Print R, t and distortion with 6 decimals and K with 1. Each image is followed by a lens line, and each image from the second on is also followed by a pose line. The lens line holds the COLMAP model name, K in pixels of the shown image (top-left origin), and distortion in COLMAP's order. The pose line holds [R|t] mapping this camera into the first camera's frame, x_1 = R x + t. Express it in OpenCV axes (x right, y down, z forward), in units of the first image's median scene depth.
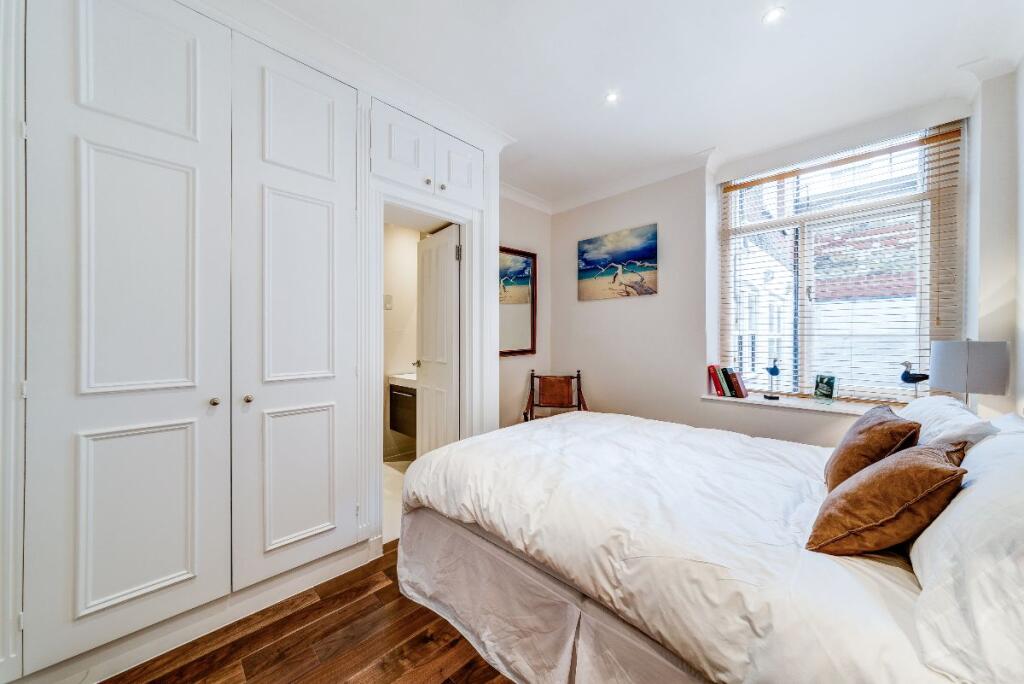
lens RADIAL K [[346.3, 0, 512.0], [0, 346.3, 342.0], [0, 0, 1]] dist [-0.011996, 0.000075]
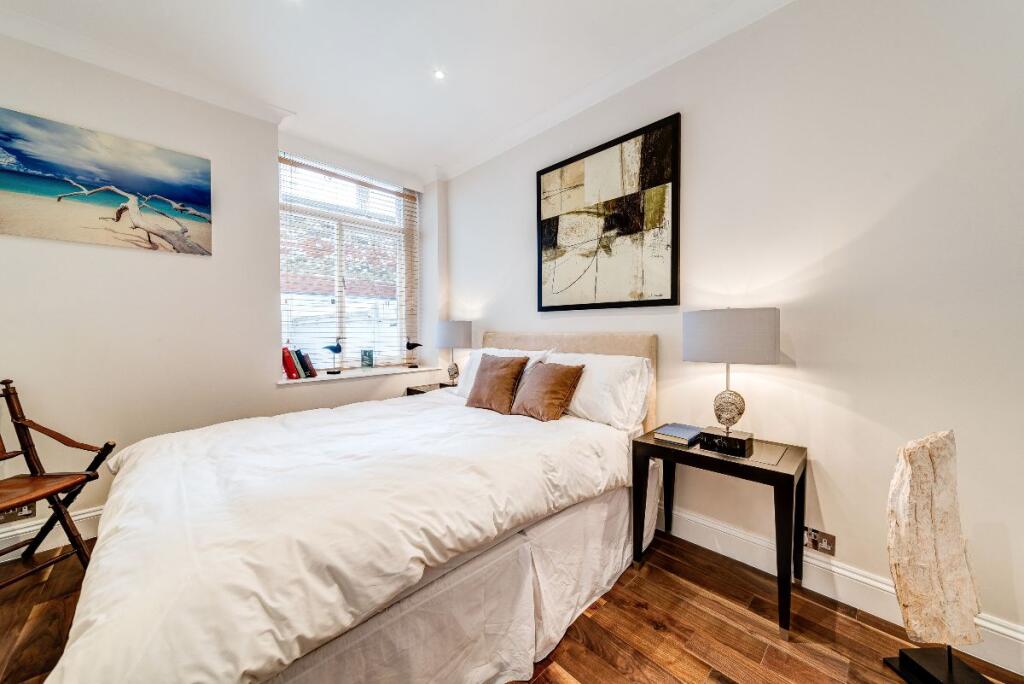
lens RADIAL K [[369.8, 0, 513.3], [0, 369.8, 327.7], [0, 0, 1]] dist [0.001582, 0.000205]
pose [[0.025111, -0.001107, 0.999684, -0.411019], [-0.000603, 0.999999, 0.001123, 0.013932], [-0.999684, -0.000631, 0.025110, 0.387050]]
